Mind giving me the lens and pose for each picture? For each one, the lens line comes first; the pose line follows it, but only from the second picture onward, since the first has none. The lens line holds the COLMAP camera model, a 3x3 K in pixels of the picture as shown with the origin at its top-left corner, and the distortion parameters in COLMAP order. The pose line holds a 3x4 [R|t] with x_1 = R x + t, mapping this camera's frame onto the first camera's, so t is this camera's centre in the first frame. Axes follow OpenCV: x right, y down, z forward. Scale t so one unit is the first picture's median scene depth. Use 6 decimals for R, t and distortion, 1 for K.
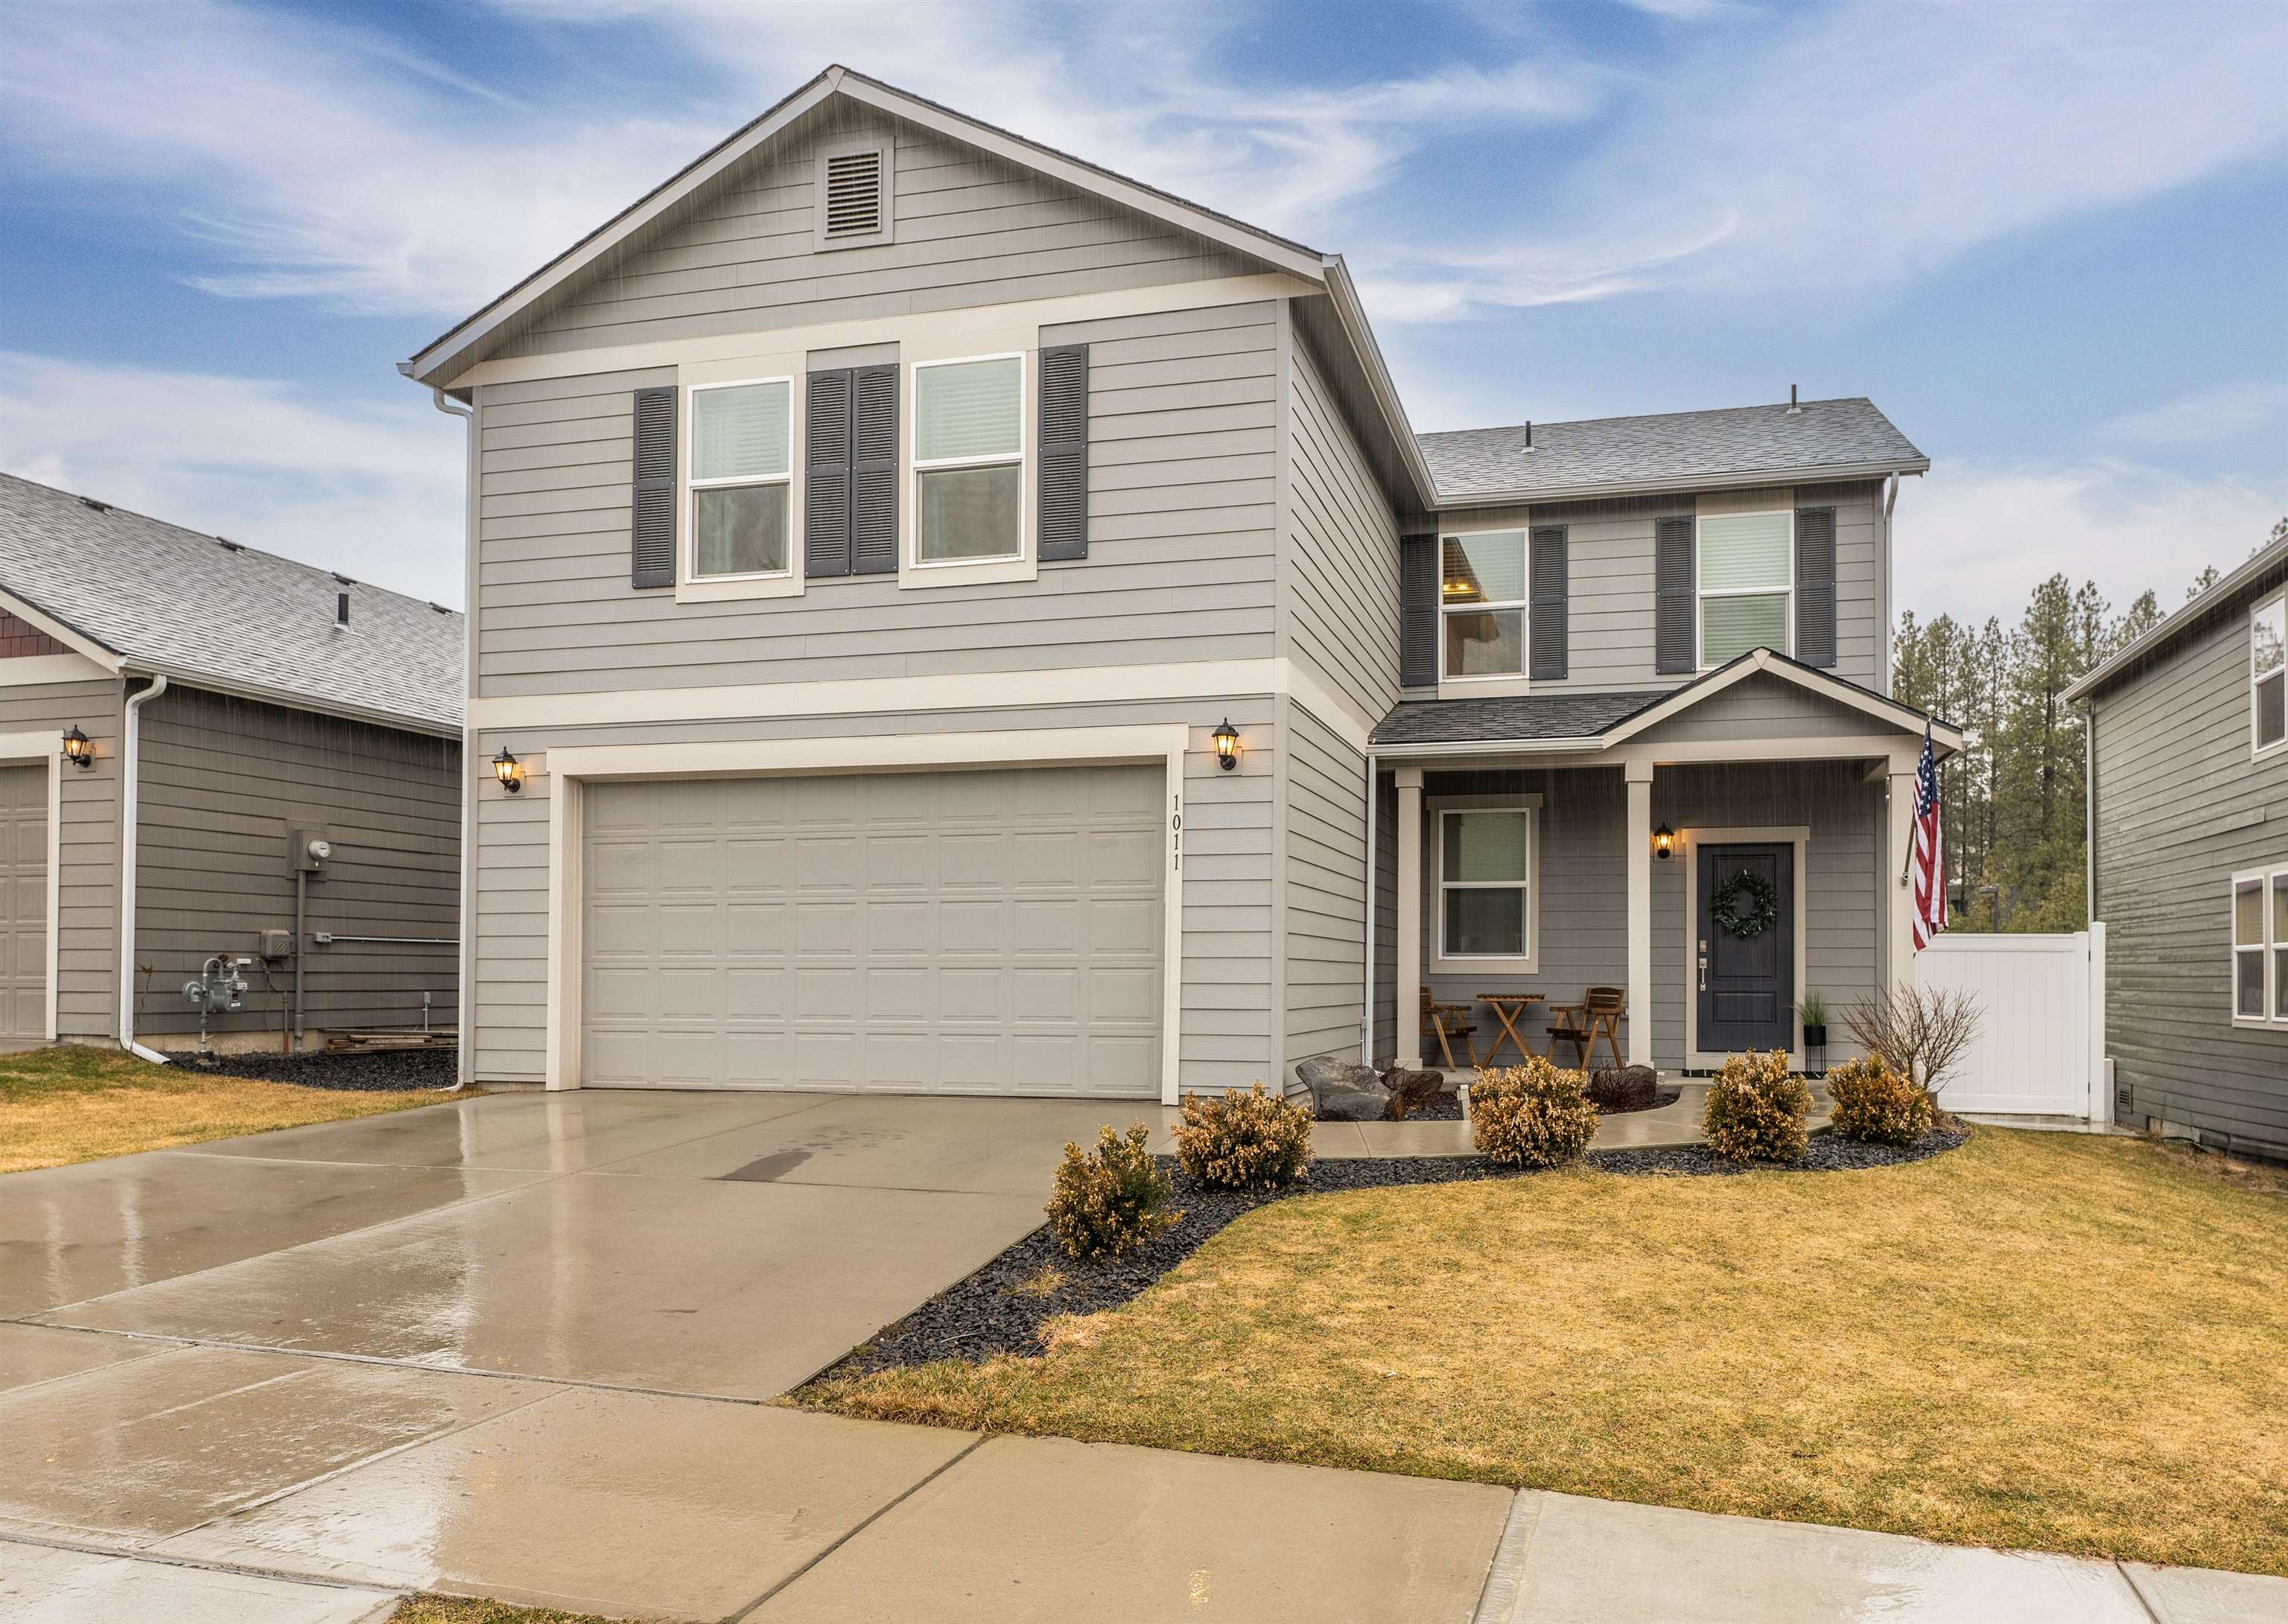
lens RADIAL K [[1635.1, 0, 1249.6], [0, 1635.1, 963.9], [0, 0, 1]] dist [0.004593, -0.002618]
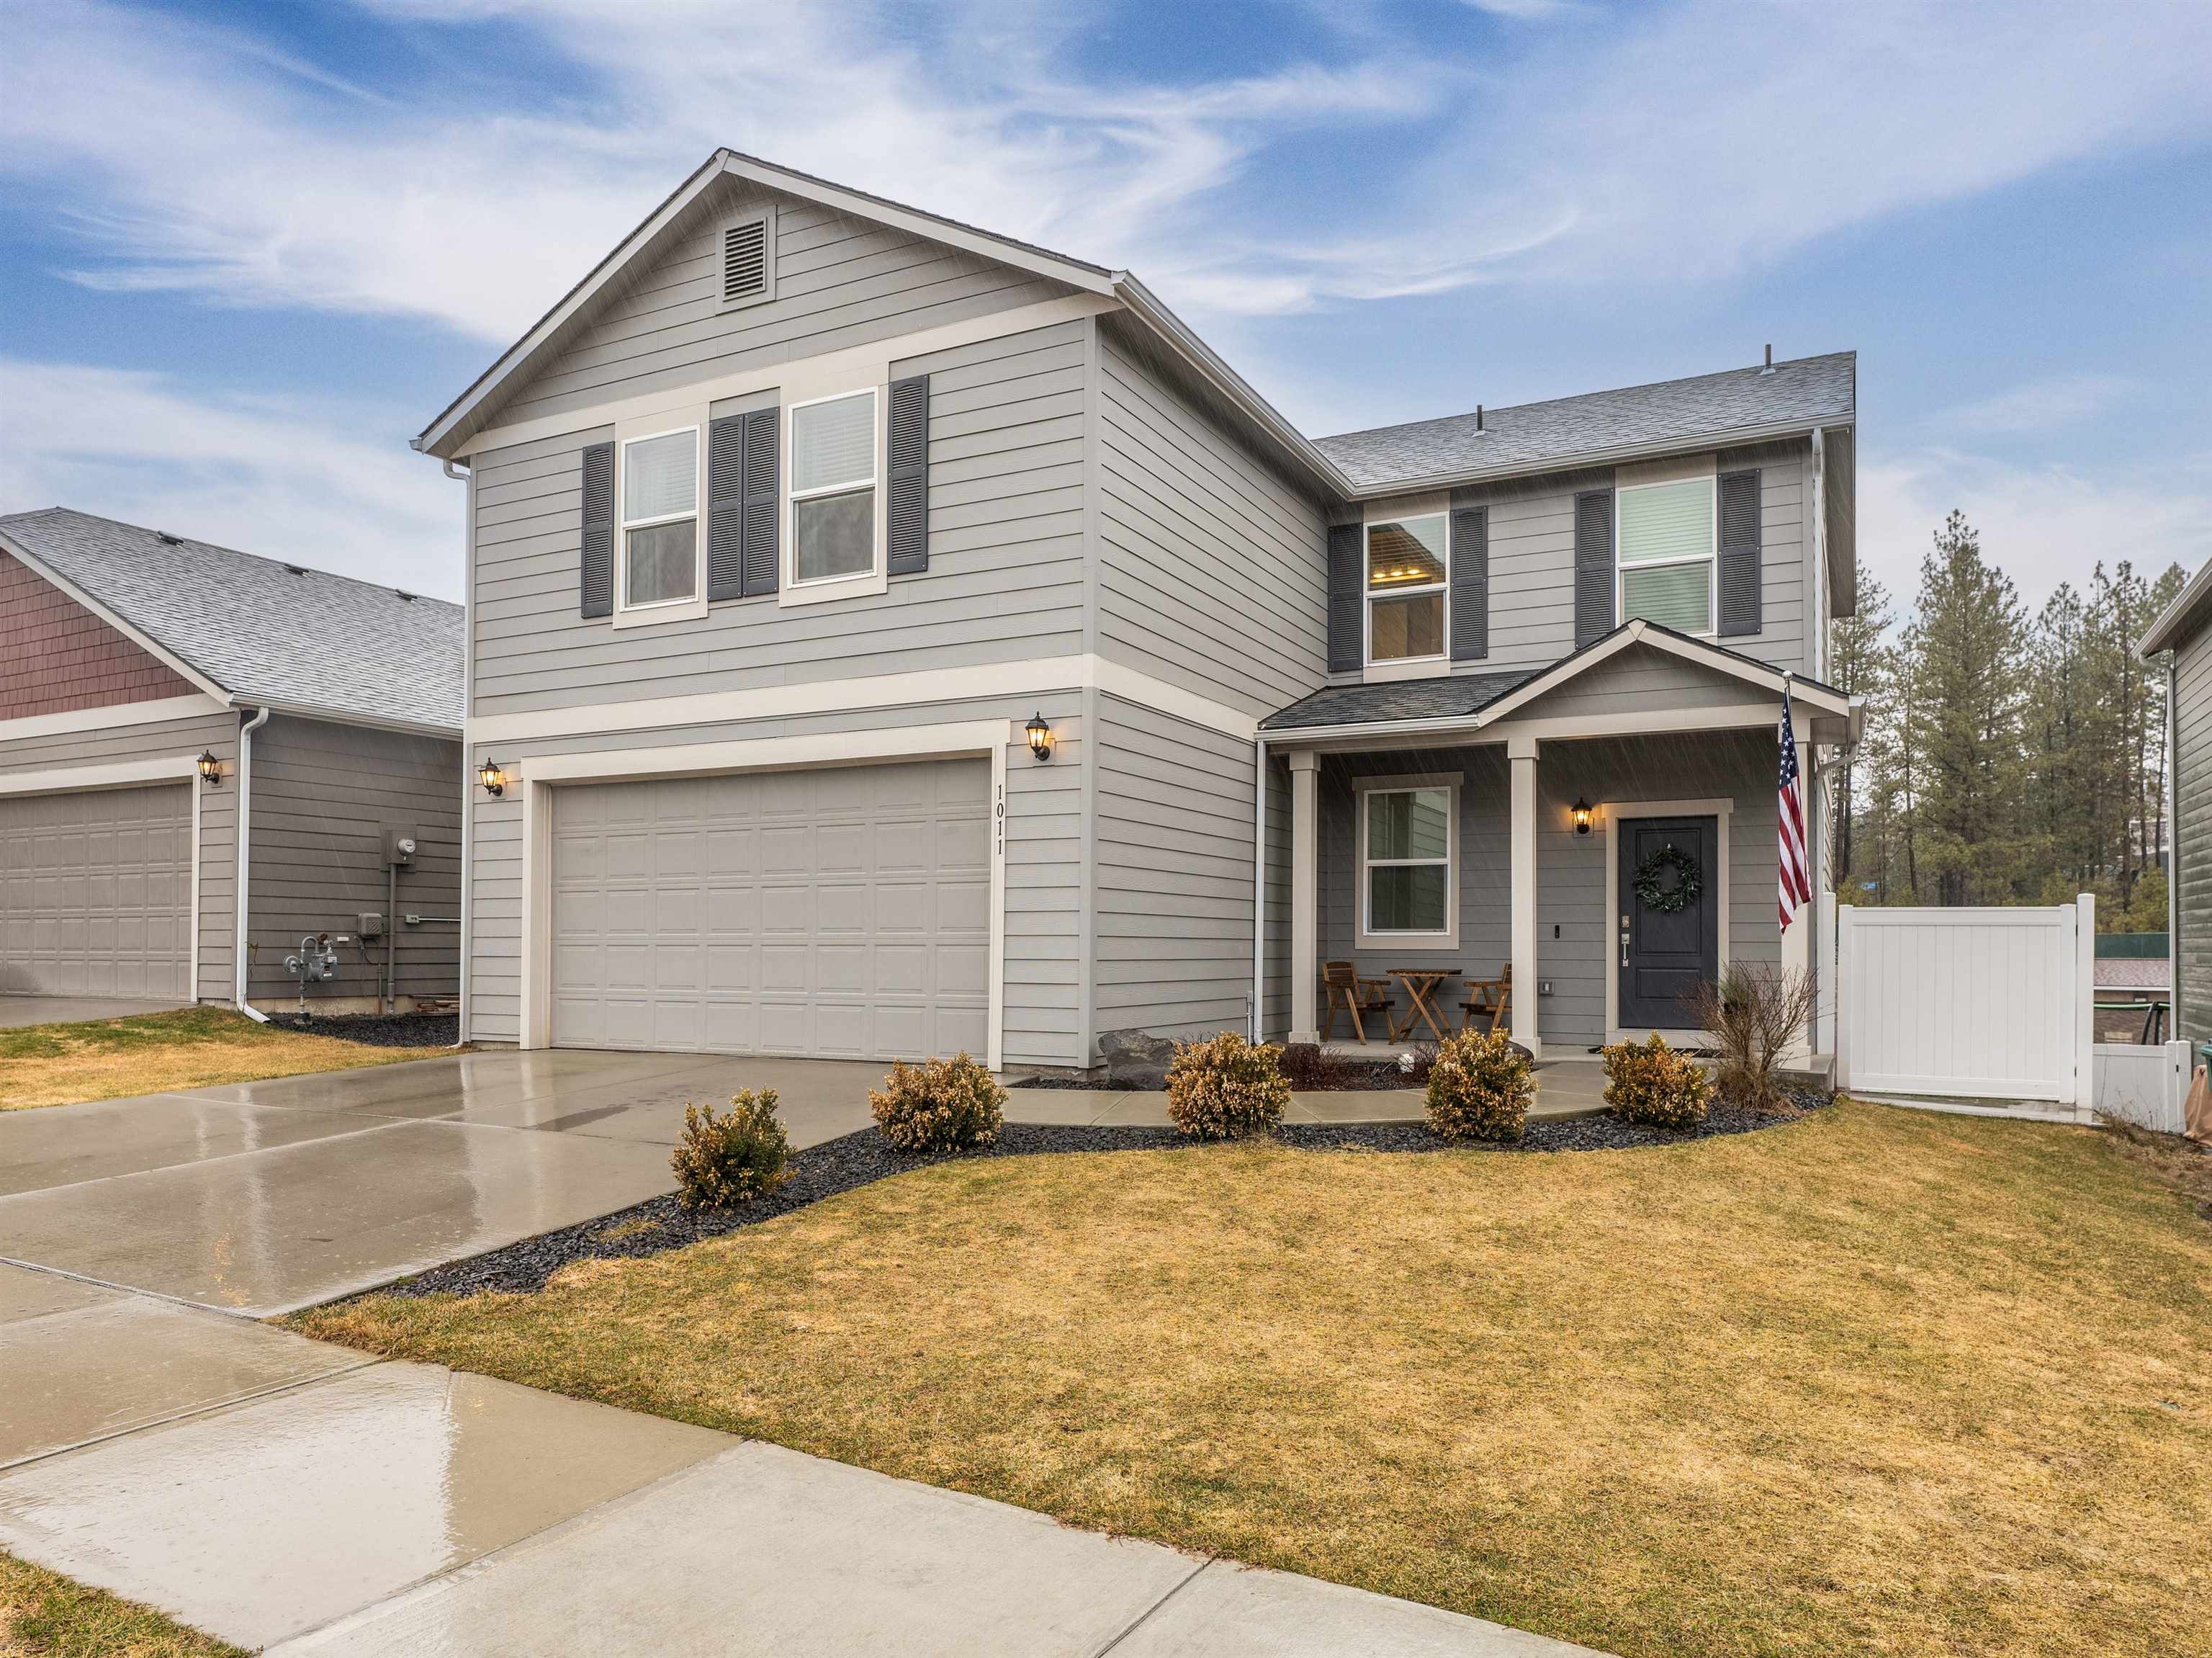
lens RADIAL K [[1525.1, 0, 1094.3], [0, 1525.1, 931.9], [0, 0, 1]] dist [0.005698, 0.001630]
pose [[0.971714, -0.002462, -0.236146, 0.232752], [0.001594, 0.999991, -0.003866, -0.001952], [0.236154, 0.003380, 0.971710, 0.032967]]
